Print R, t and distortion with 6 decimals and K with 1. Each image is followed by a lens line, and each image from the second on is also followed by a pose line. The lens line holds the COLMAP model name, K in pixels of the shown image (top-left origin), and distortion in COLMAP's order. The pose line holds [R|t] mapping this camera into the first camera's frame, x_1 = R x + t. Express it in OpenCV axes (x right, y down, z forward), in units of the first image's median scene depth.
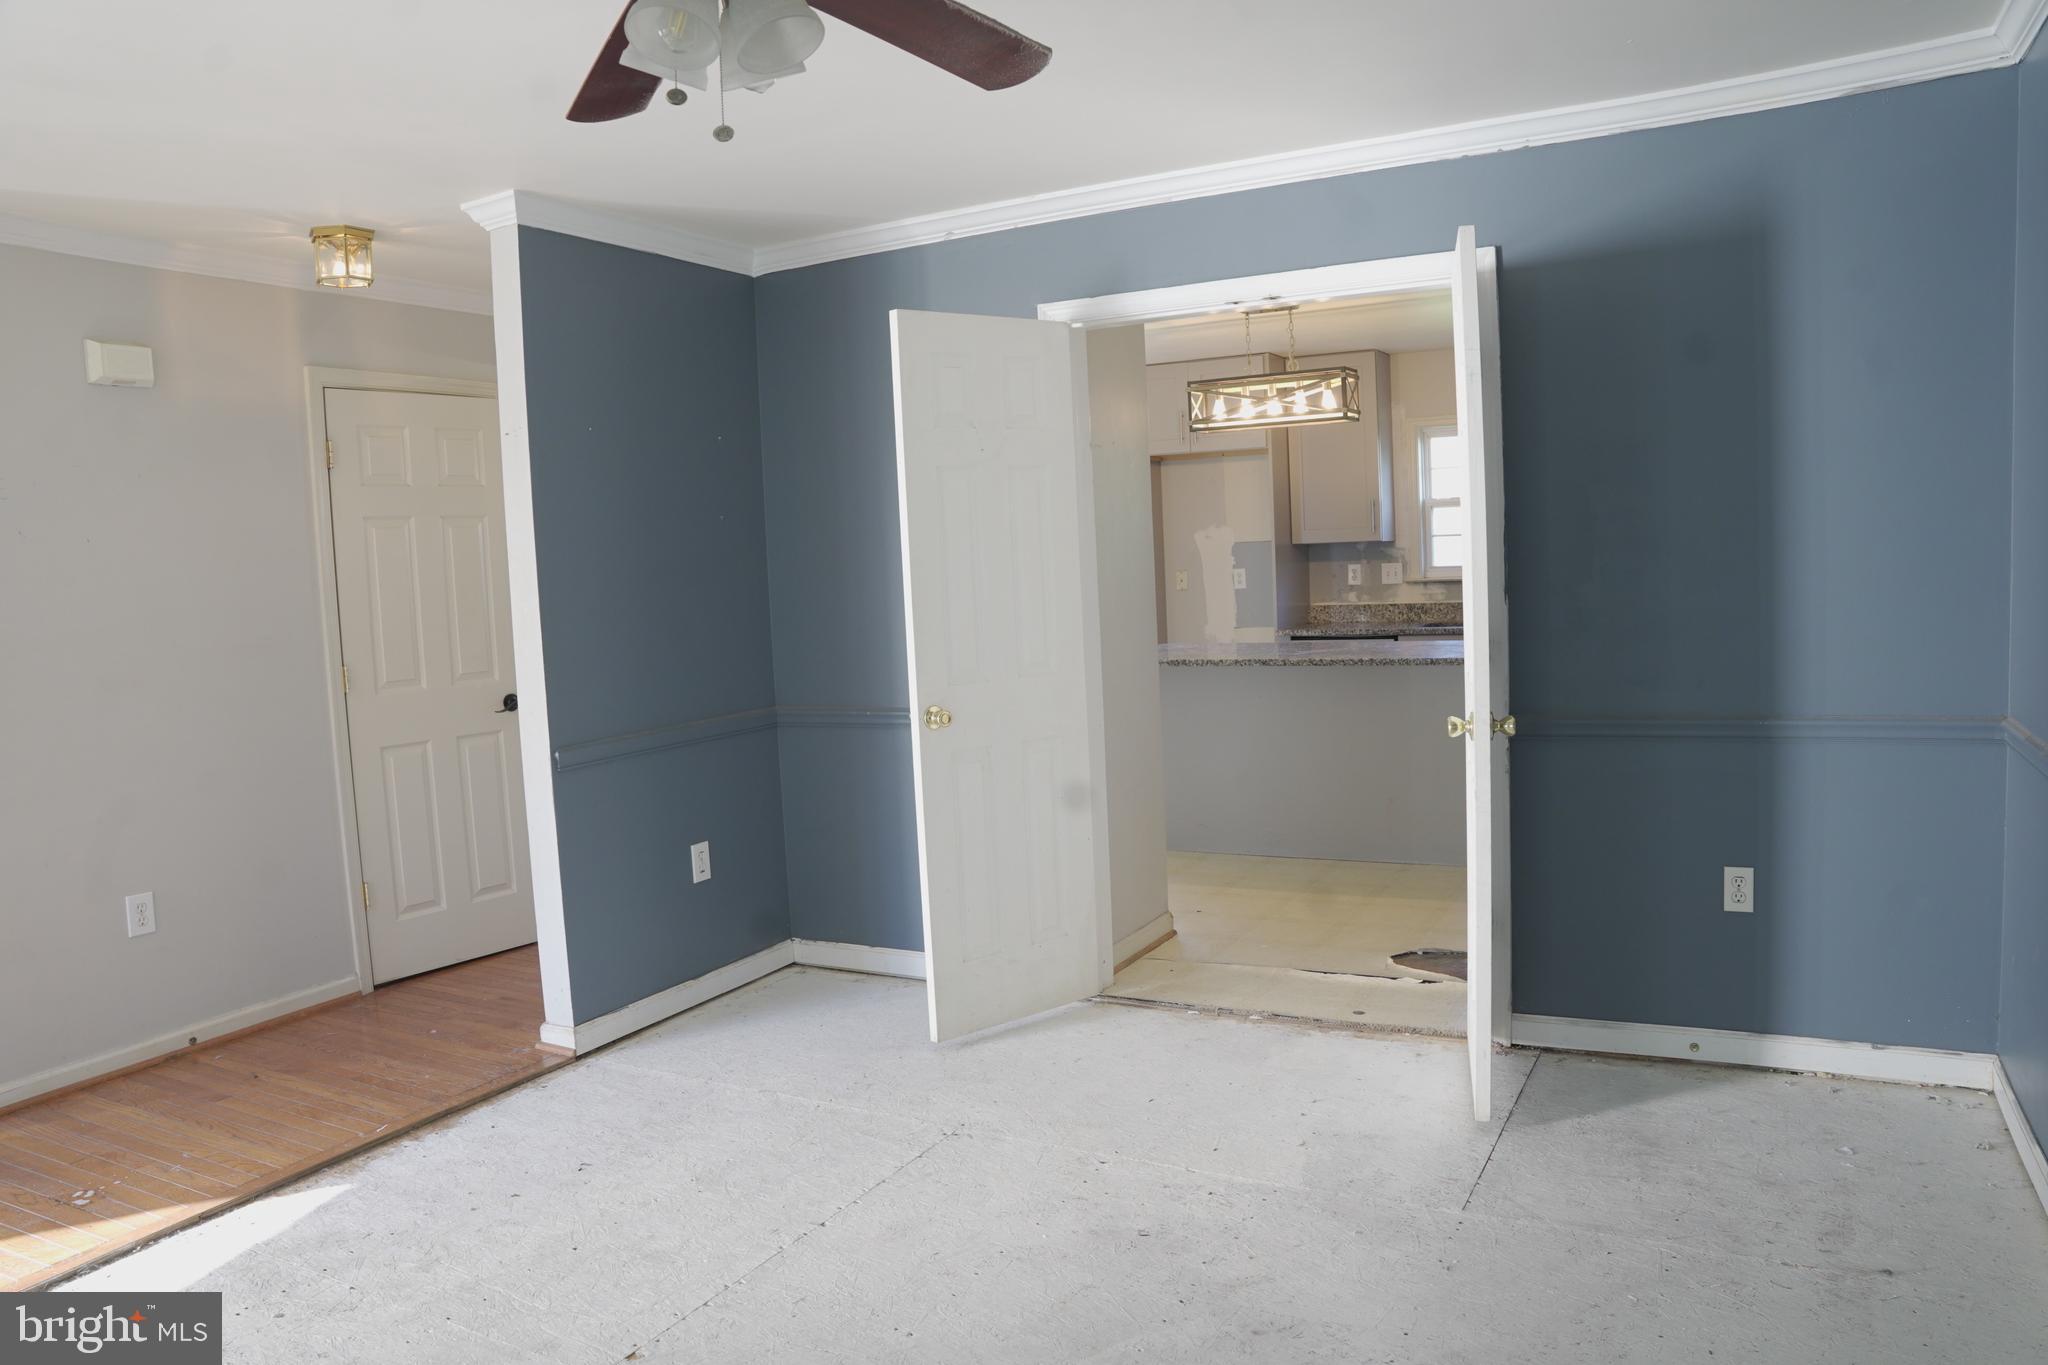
lens RADIAL K [[1536.8, 0, 1024.0], [0, 1536.8, 682.5], [0, 0, 1]] dist [-0.061831, 0.221735]
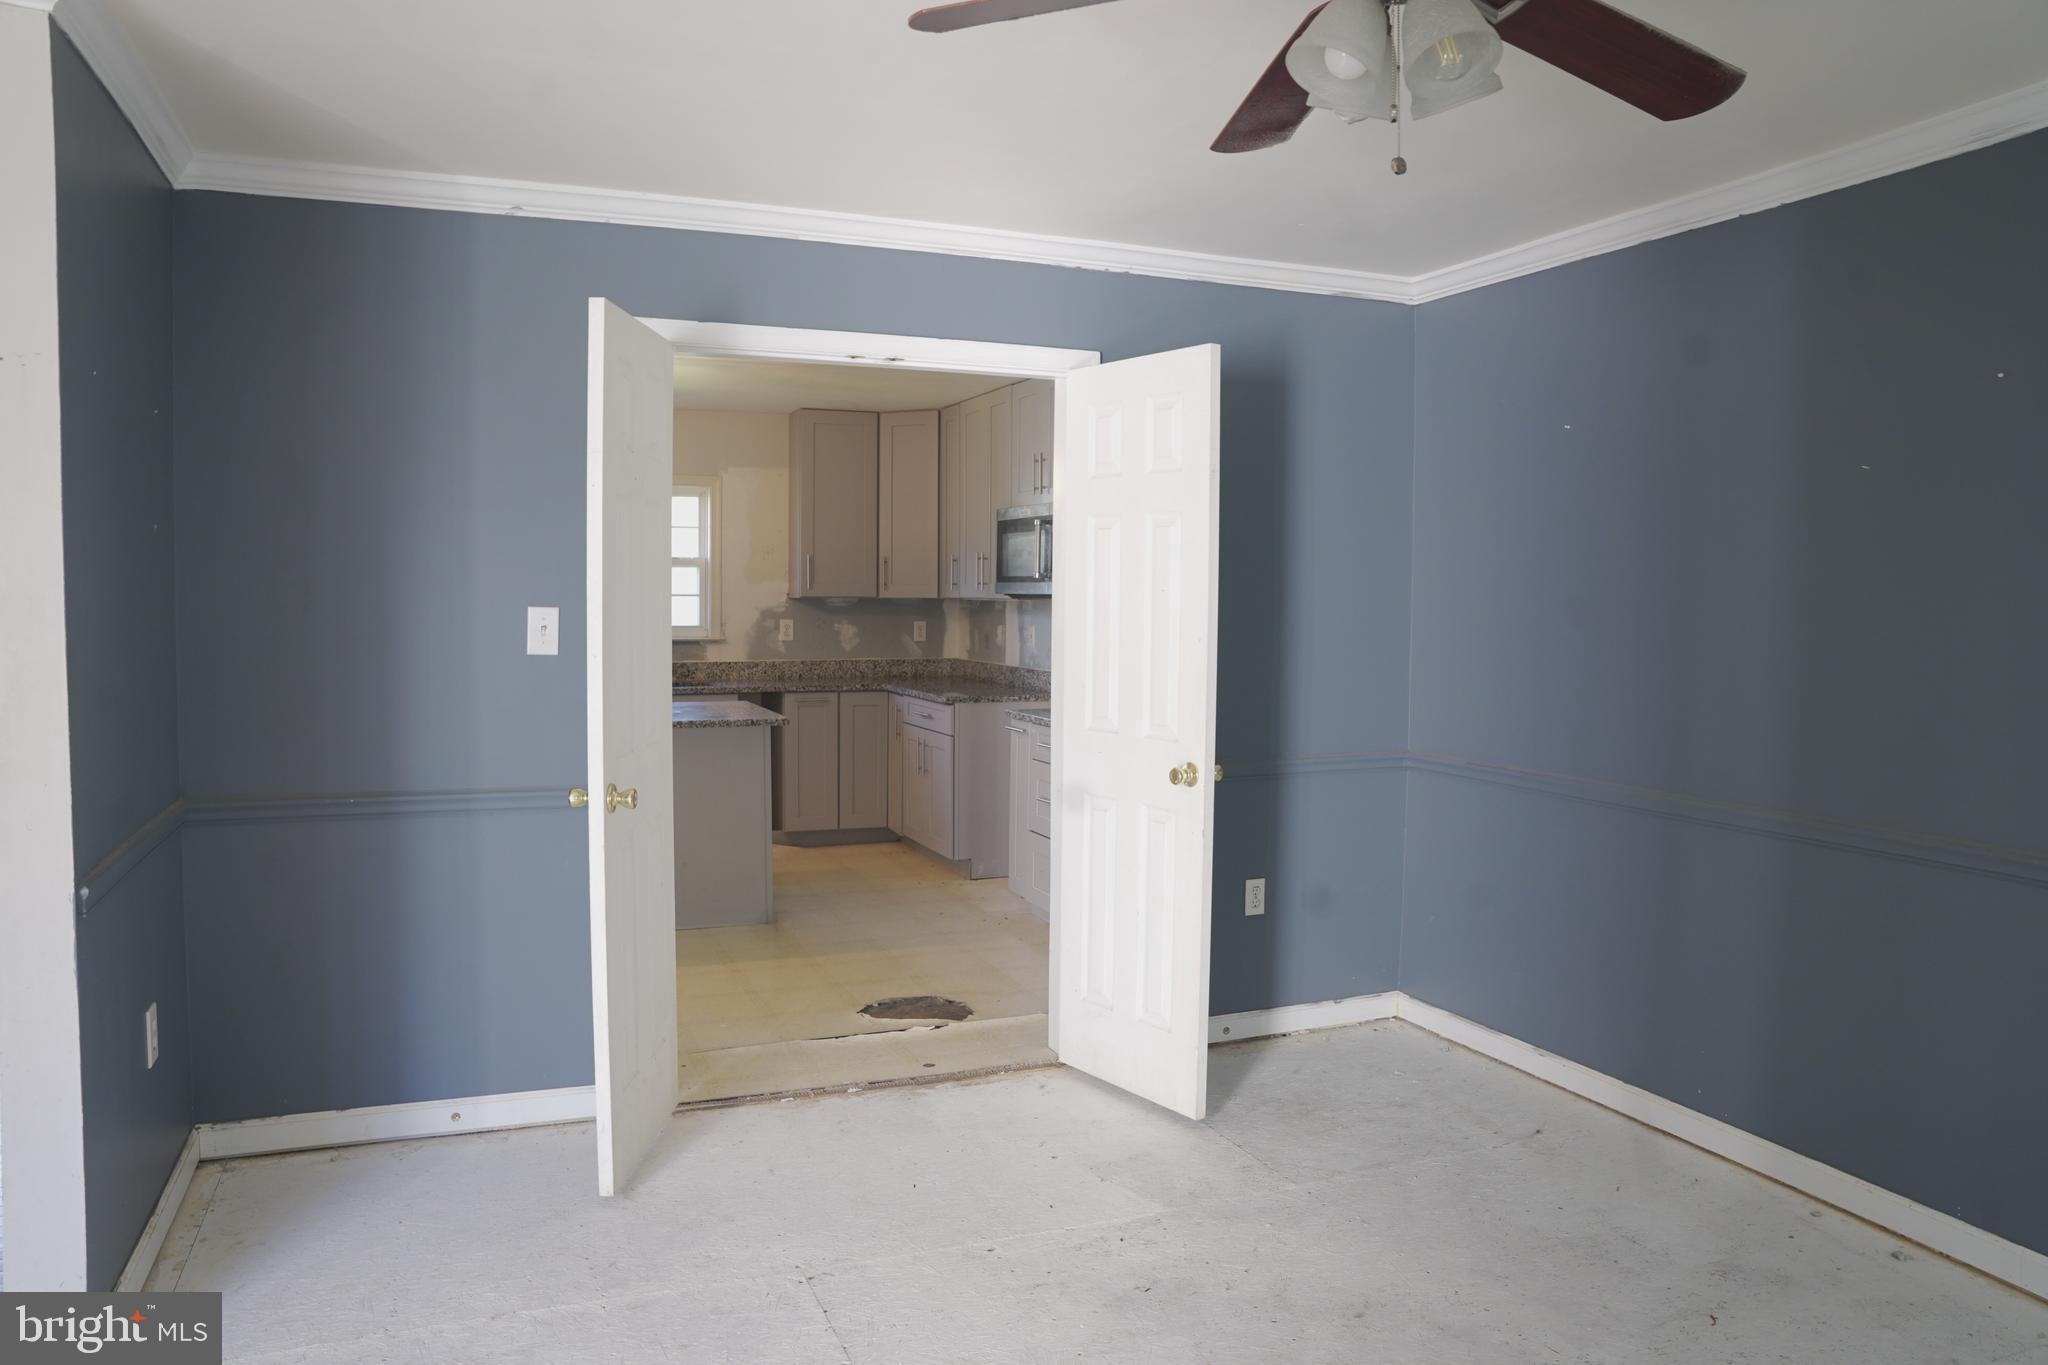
lens RADIAL K [[1548.8, 0, 1025.2], [0, 1548.8, 676.5], [0, 0, 1]] dist [-0.006354, -0.000440]
pose [[0.632481, 0.009021, 0.774523, -0.555596], [0.026757, 0.999081, -0.033486, -0.006631], [-0.774114, 0.041903, 0.631658, 0.296519]]
